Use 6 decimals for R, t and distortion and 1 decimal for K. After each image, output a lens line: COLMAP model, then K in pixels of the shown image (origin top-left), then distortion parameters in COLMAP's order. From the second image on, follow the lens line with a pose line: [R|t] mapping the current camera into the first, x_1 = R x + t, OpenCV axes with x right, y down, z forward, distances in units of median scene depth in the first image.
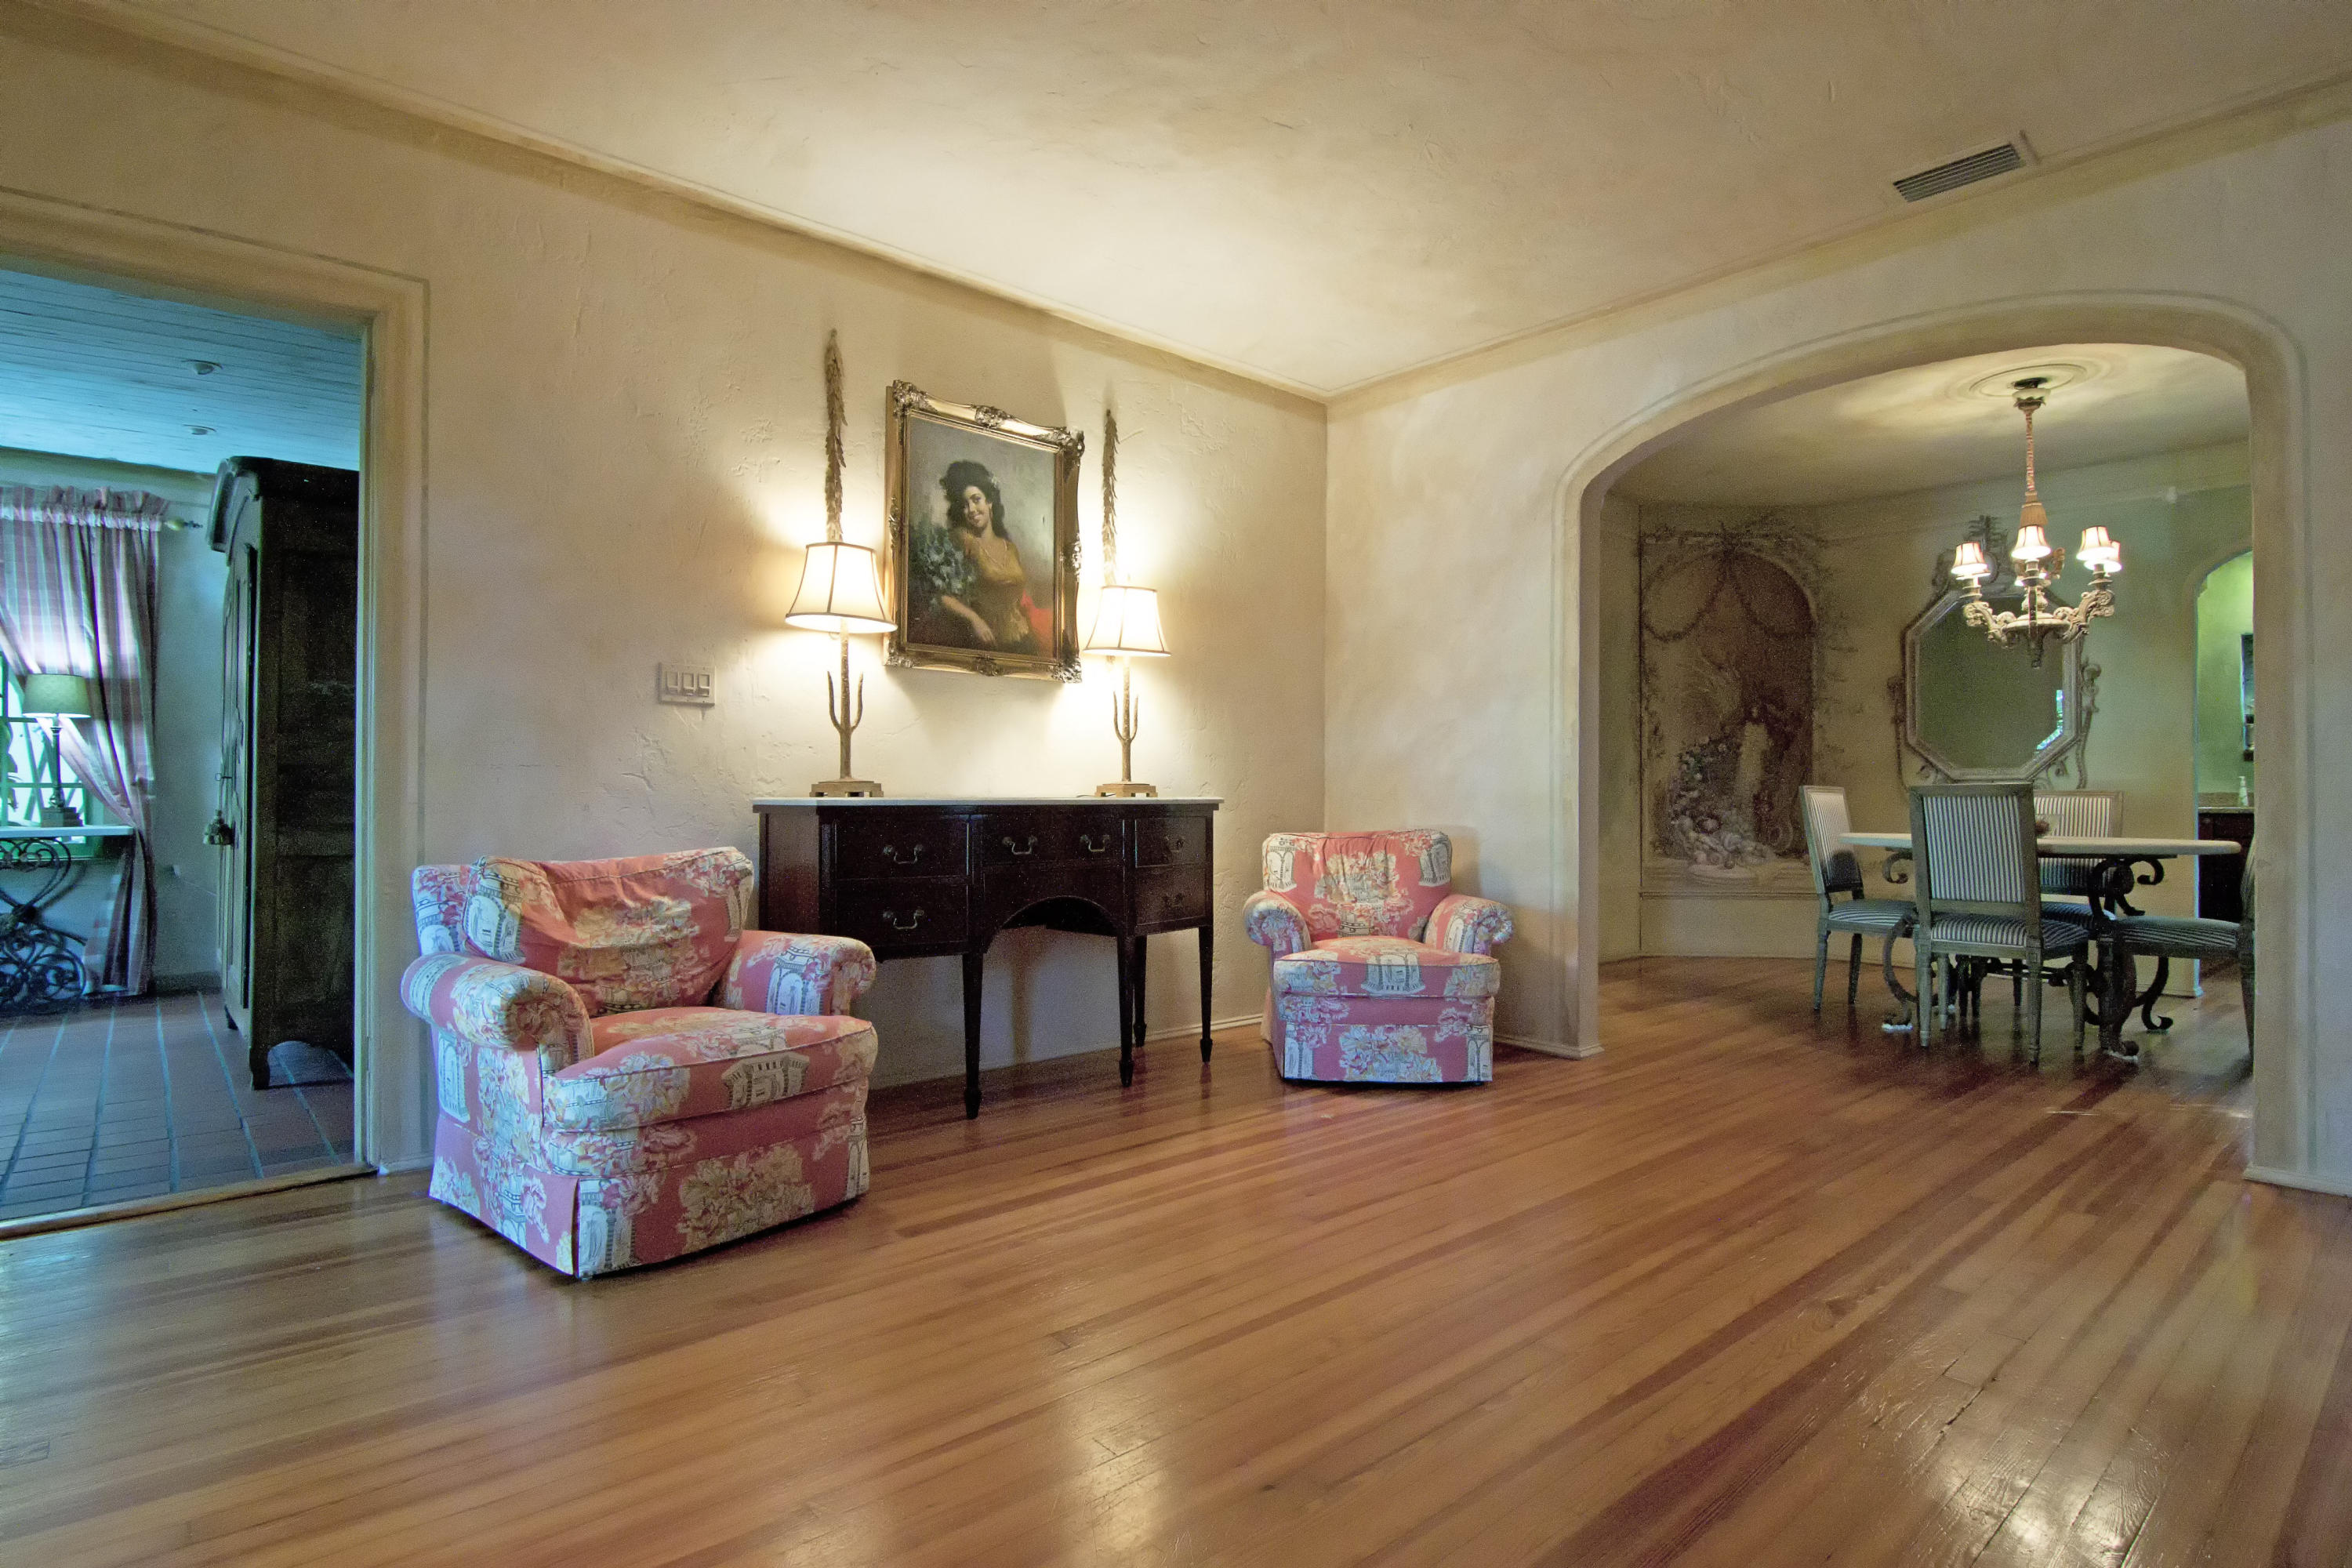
lens RADIAL K [[1187.9, 0, 1172.2], [0, 1187.9, 784.7], [0, 0, 1]] dist [-0.008418, -0.009082]
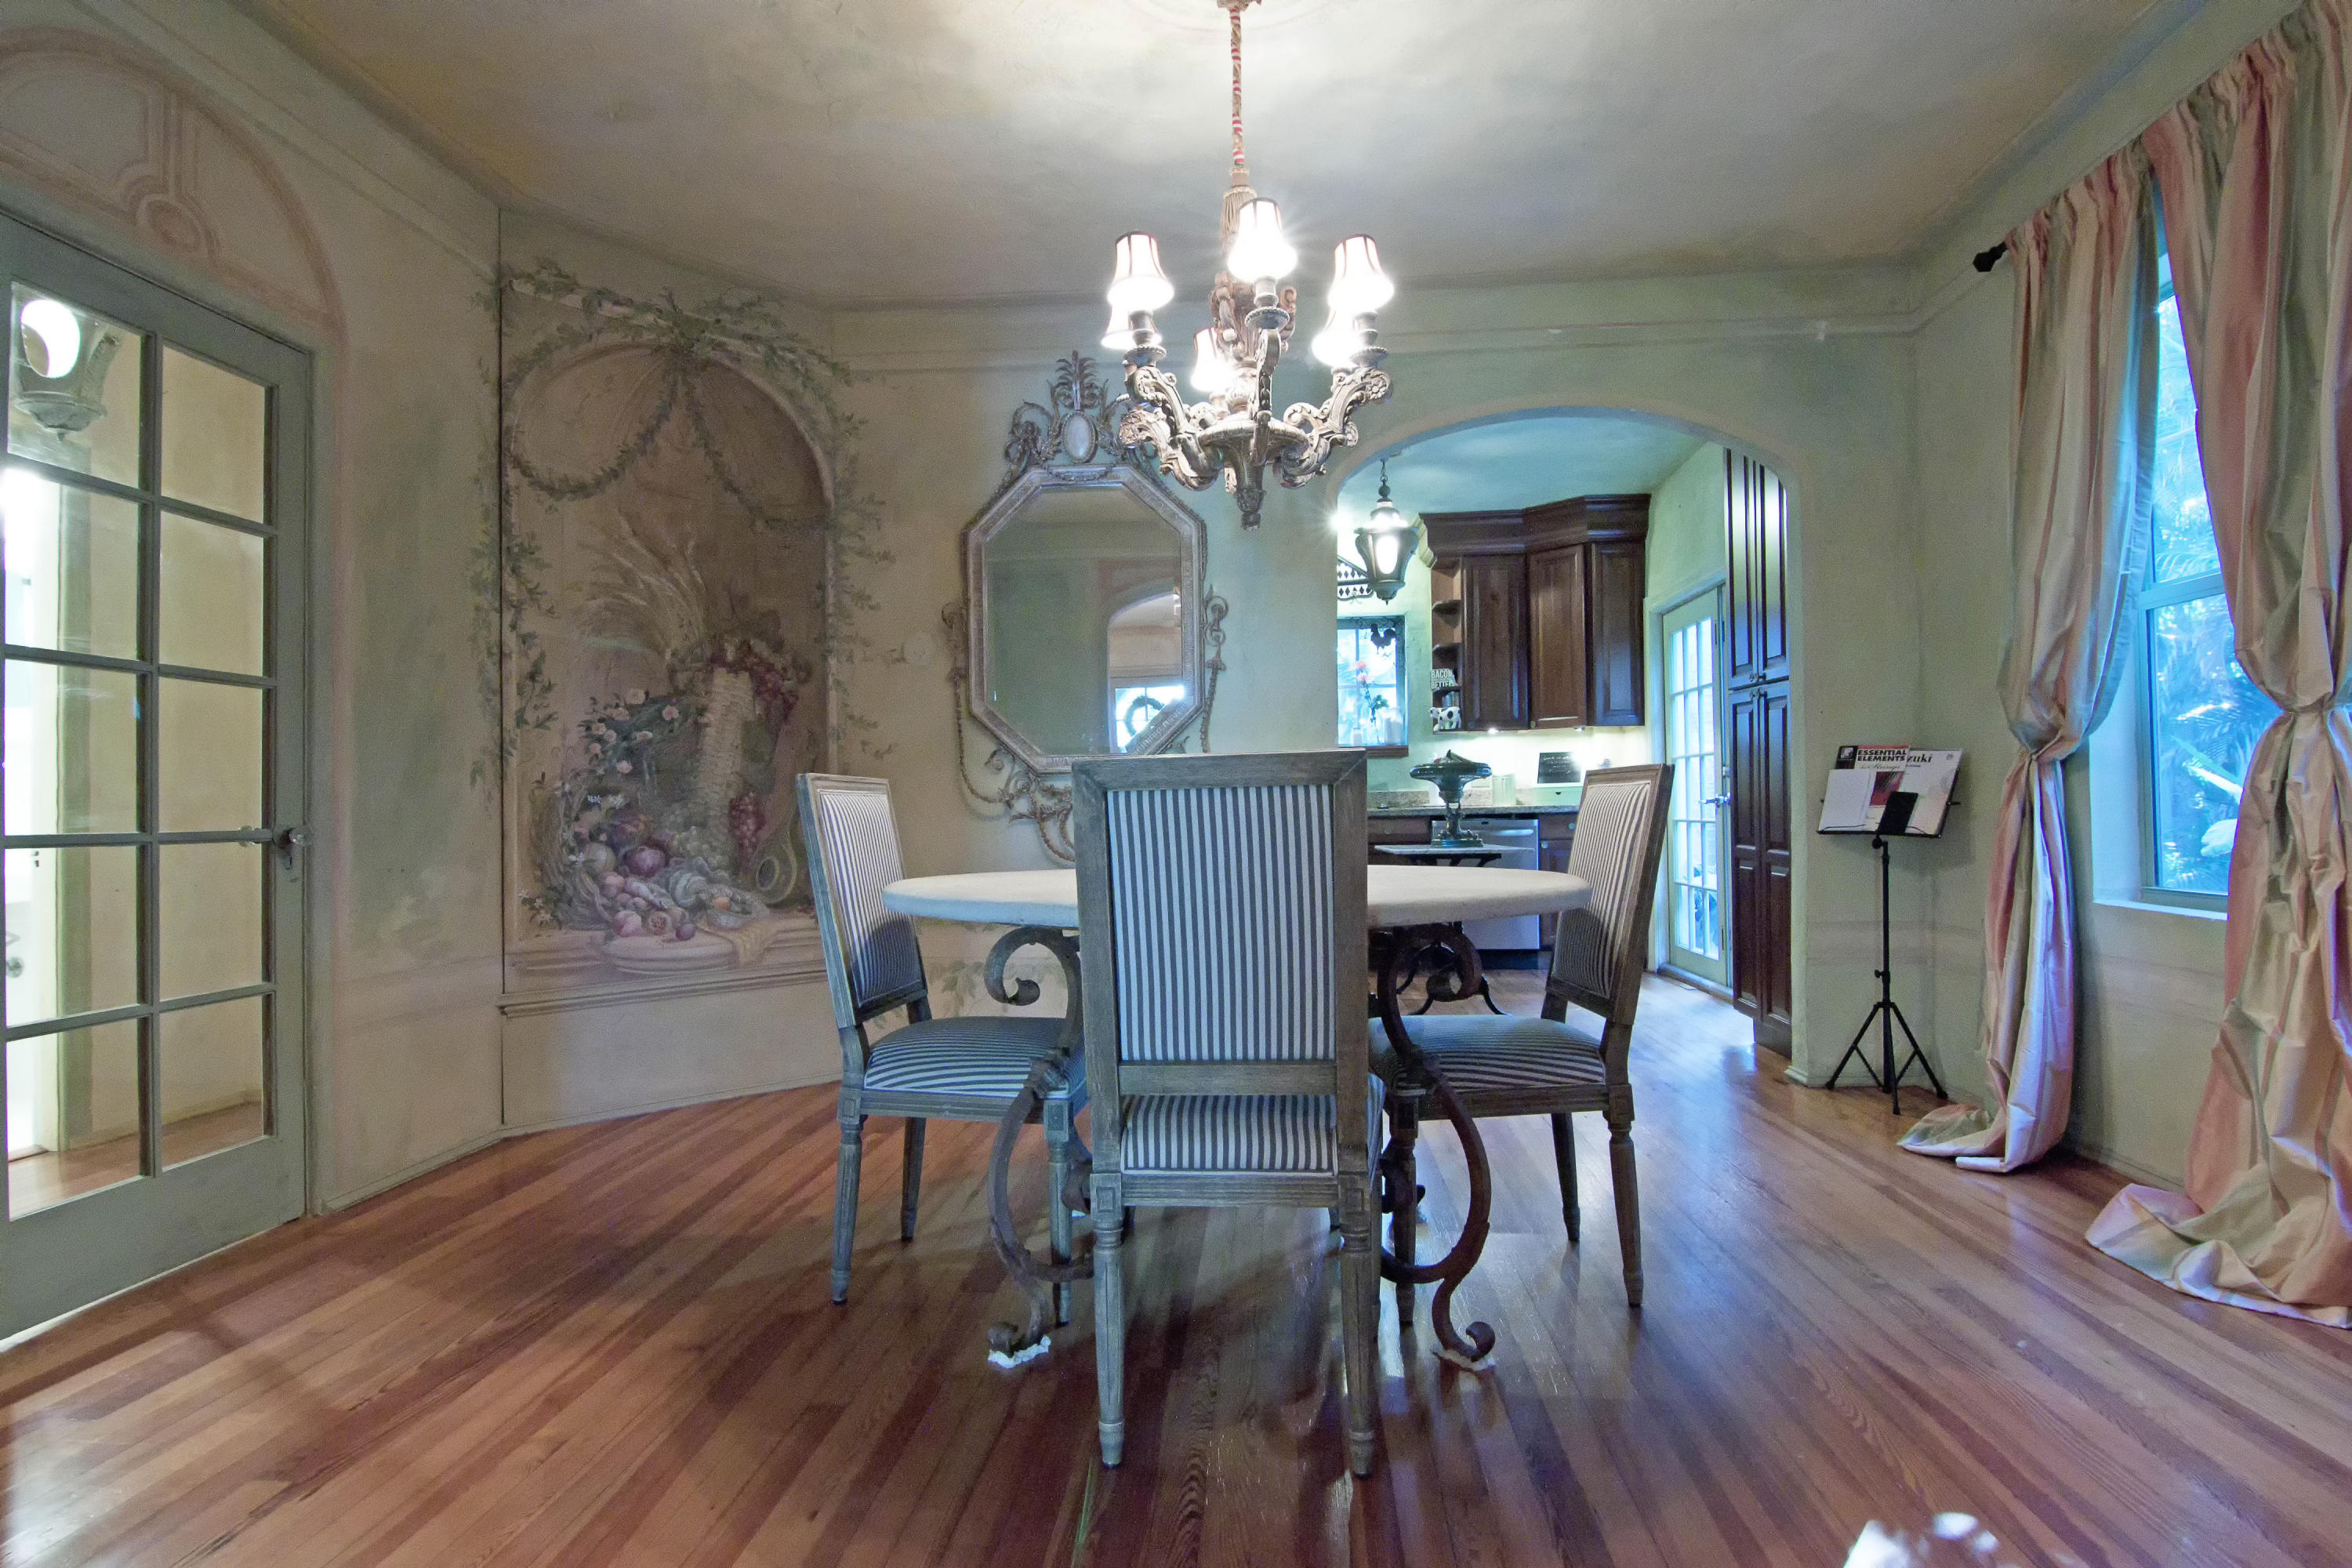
lens RADIAL K [[1222.7, 0, 1180.7], [0, 1222.7, 791.5], [0, 0, 1]] dist [-0.003206, -0.013388]
pose [[0.714670, -0.003430, 0.699454, 0.245994], [0.007564, 0.999967, -0.002825, 0.007247], [-0.699421, 0.007310, 0.714672, 0.452221]]
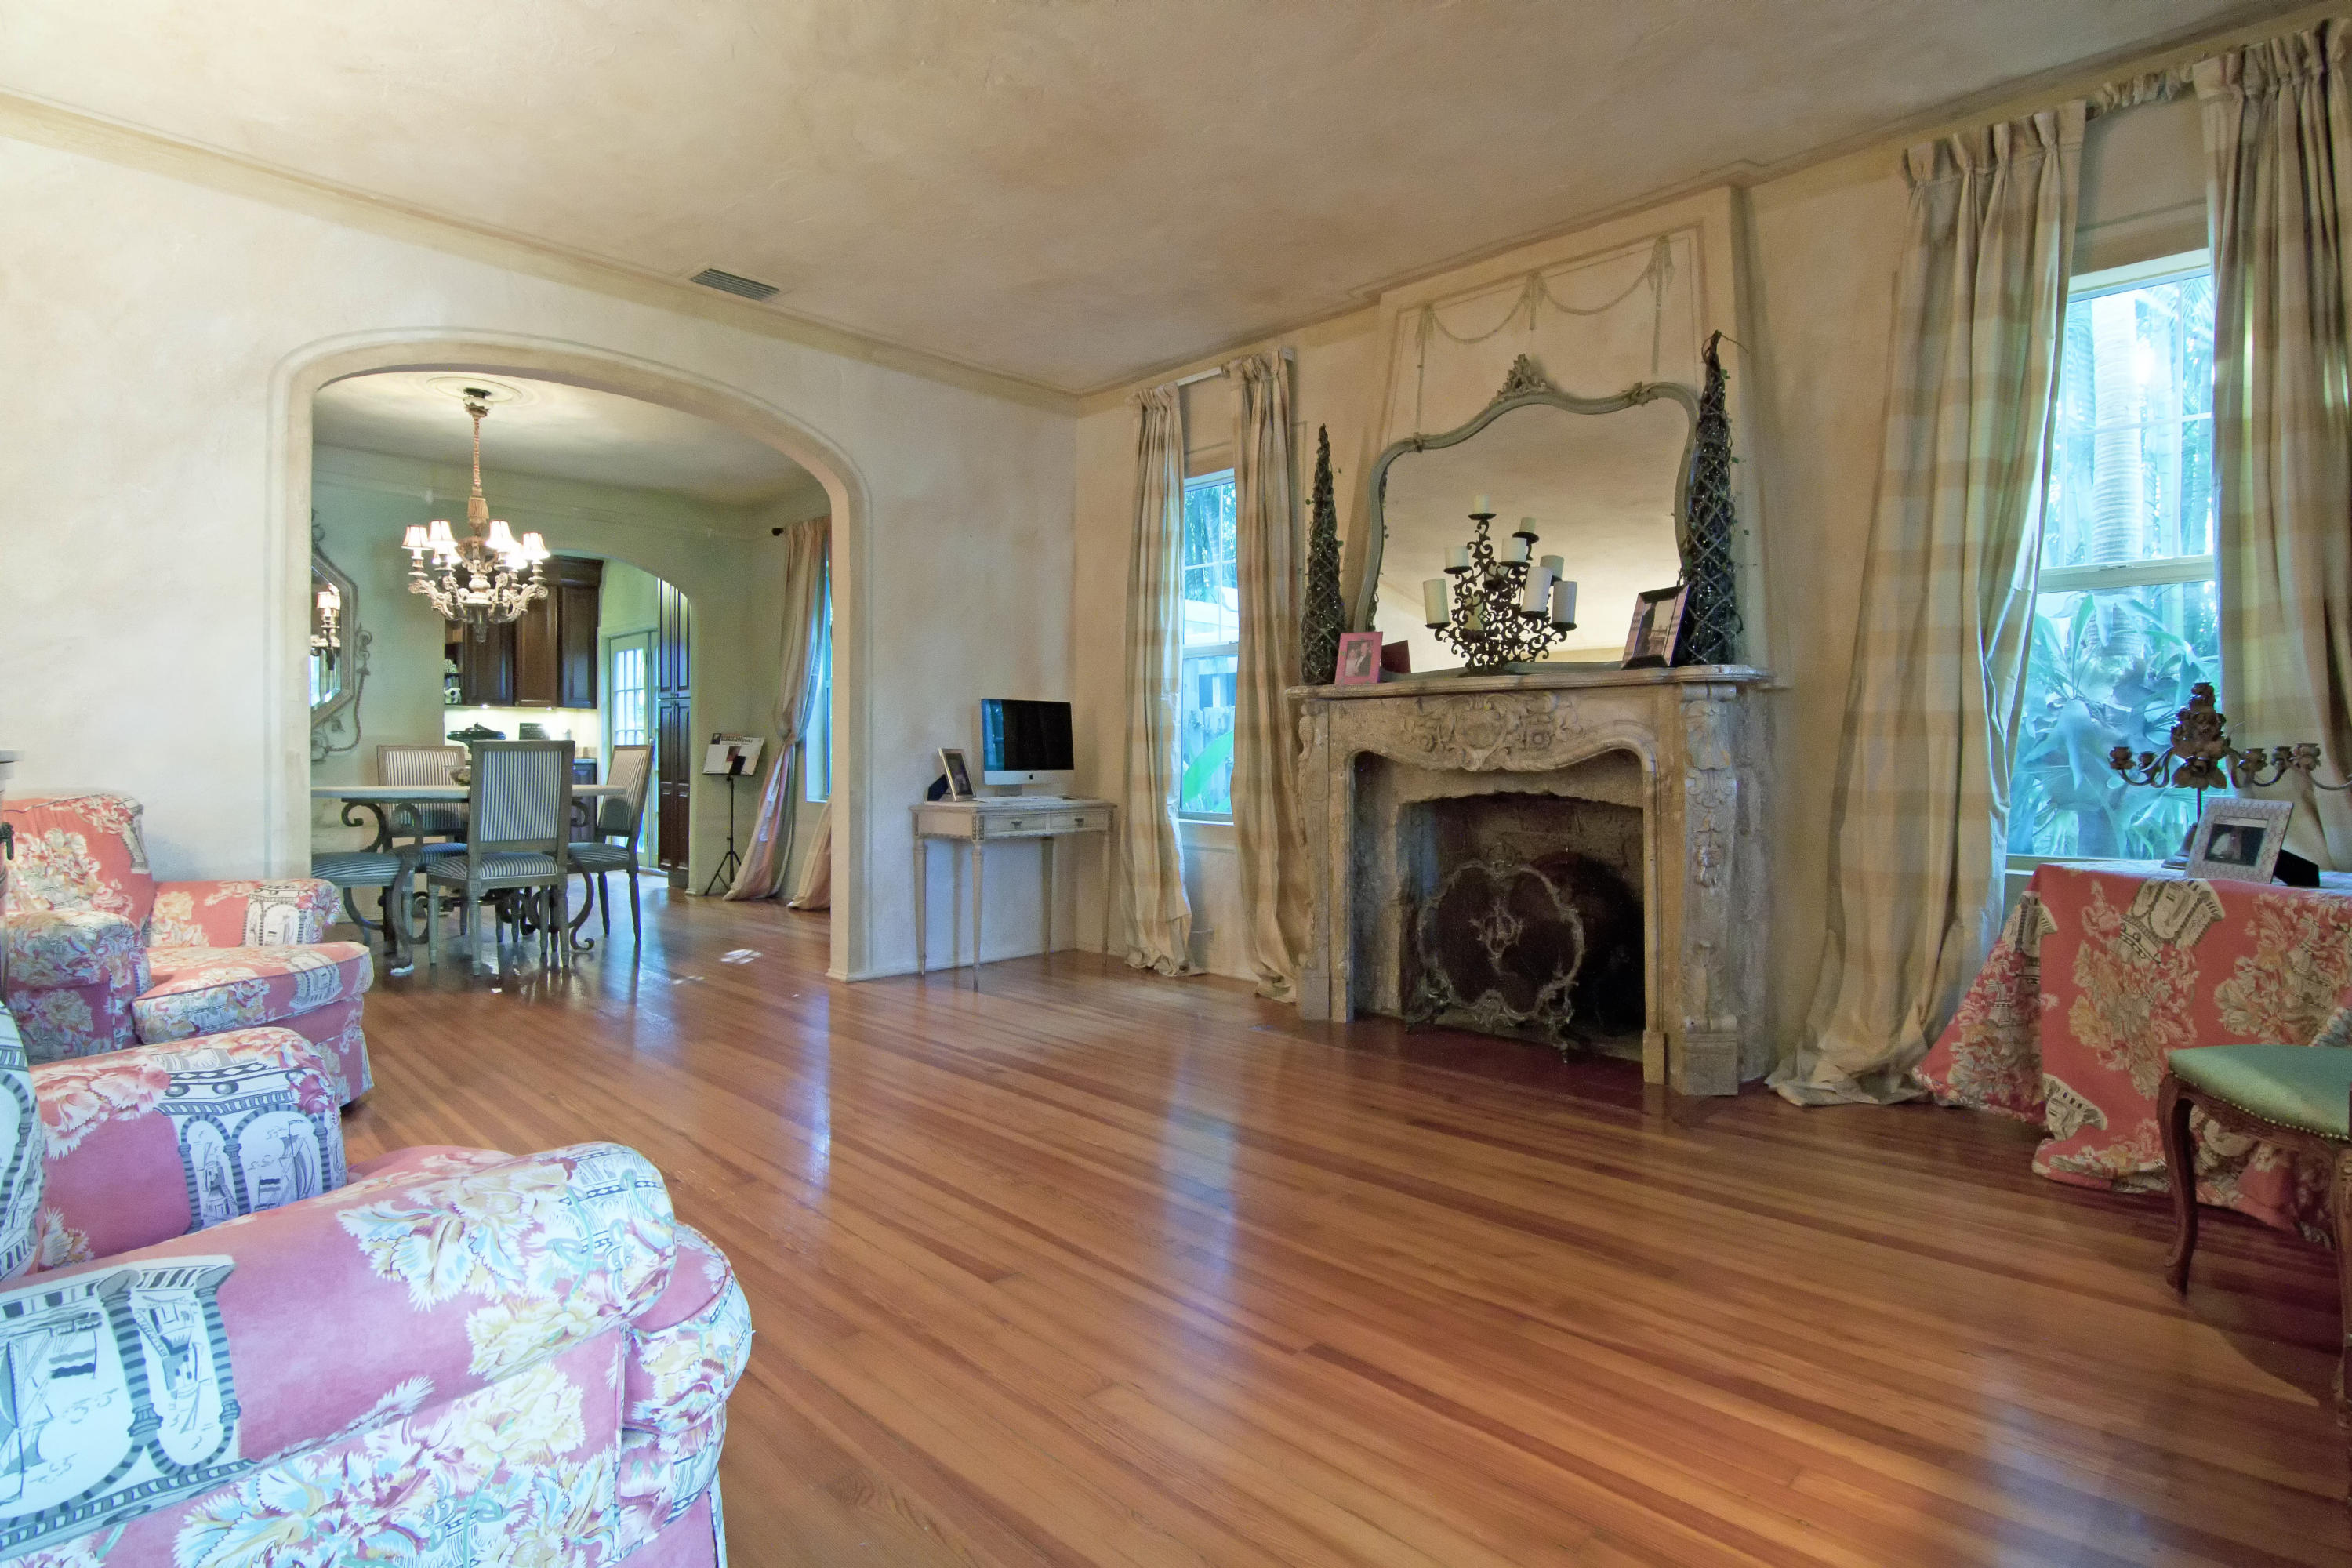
lens RADIAL K [[1187.9, 0, 1172.2], [0, 1187.9, 784.7], [0, 0, 1]] dist [-0.008418, -0.009082]
pose [[-0.063676, -0.023366, 0.997697, -0.327919], [-0.017286, 0.999602, 0.022307, 0.003488], [-0.997821, -0.015825, -0.064054, 0.267963]]
